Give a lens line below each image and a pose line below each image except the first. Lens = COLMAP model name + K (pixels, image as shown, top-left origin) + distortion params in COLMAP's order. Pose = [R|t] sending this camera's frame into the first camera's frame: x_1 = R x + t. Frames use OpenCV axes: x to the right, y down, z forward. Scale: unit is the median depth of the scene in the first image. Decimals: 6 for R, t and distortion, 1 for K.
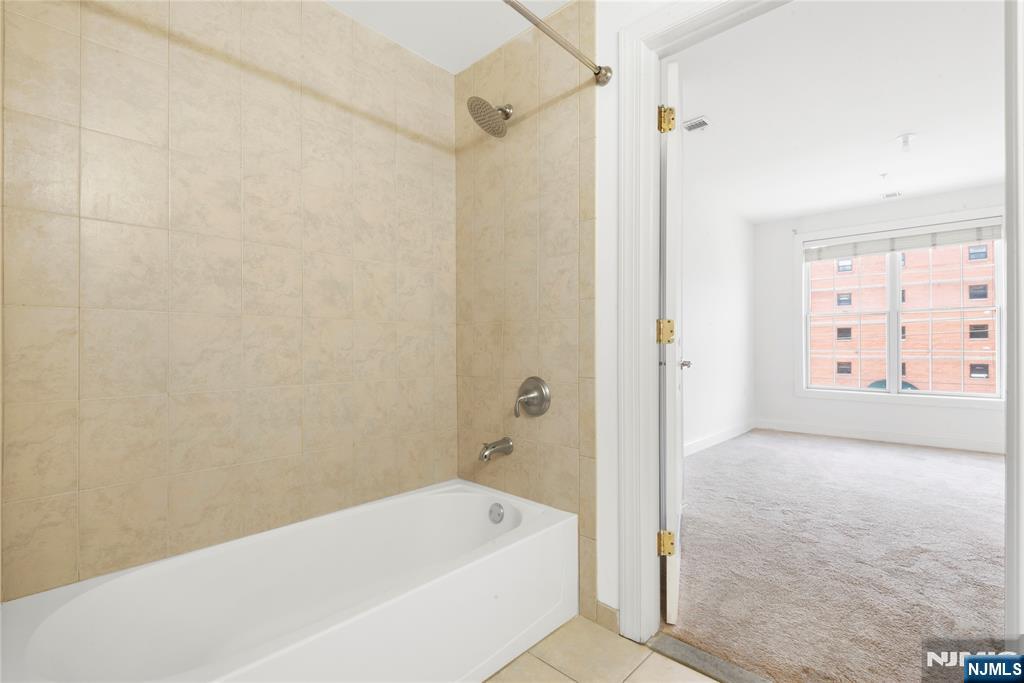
lens RADIAL K [[469.8, 0, 512.5], [0, 469.8, 341.9], [0, 0, 1]] dist [0.010845, -0.005612]
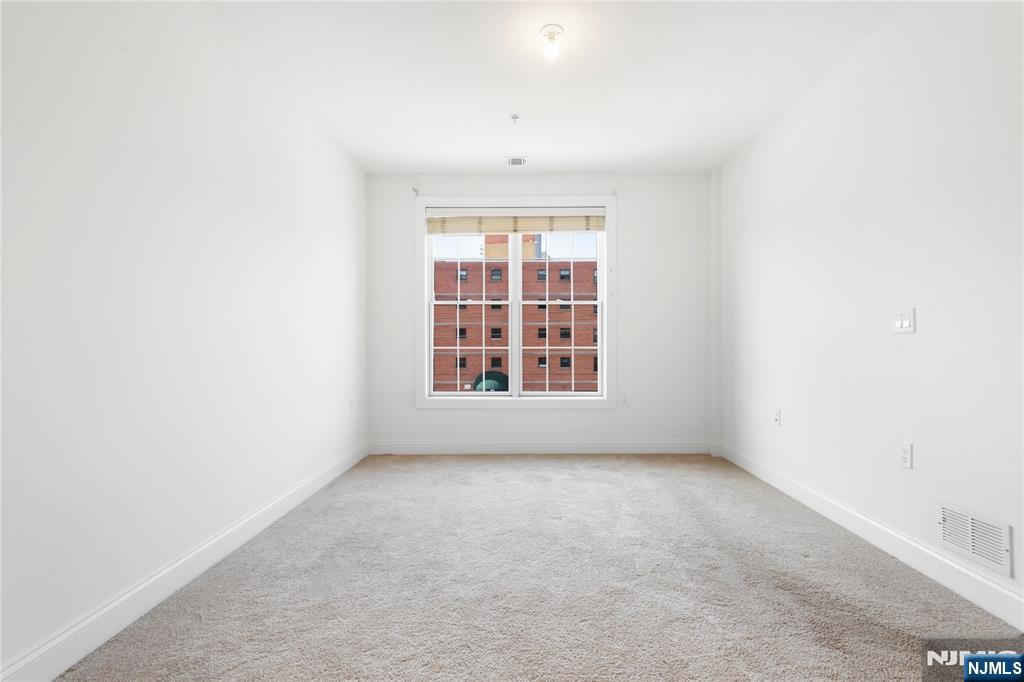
lens RADIAL K [[469.8, 0, 531.8], [0, 469.8, 341.5], [0, 0, 1]] dist [0.010845, -0.005612]
pose [[0.723190, 0.003089, 0.690642, 0.213580], [-0.004776, 0.999988, 0.000528, 0.006443], [-0.690632, -0.003680, 0.723197, 0.325880]]
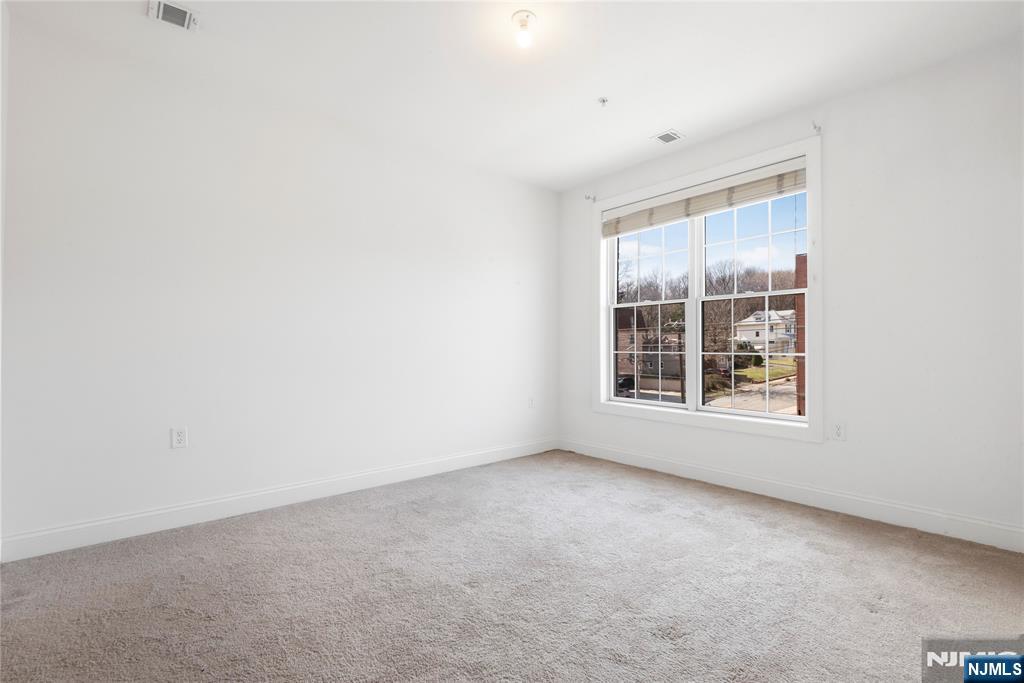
lens RADIAL K [[469.8, 0, 510.8], [0, 469.8, 344.6], [0, 0, 1]] dist [0.010845, -0.005612]
pose [[0.995971, 0.005762, -0.089495, 0.542515], [-0.005884, 0.999982, -0.001102, 0.007817], [0.089487, 0.001624, 0.995987, 0.224185]]
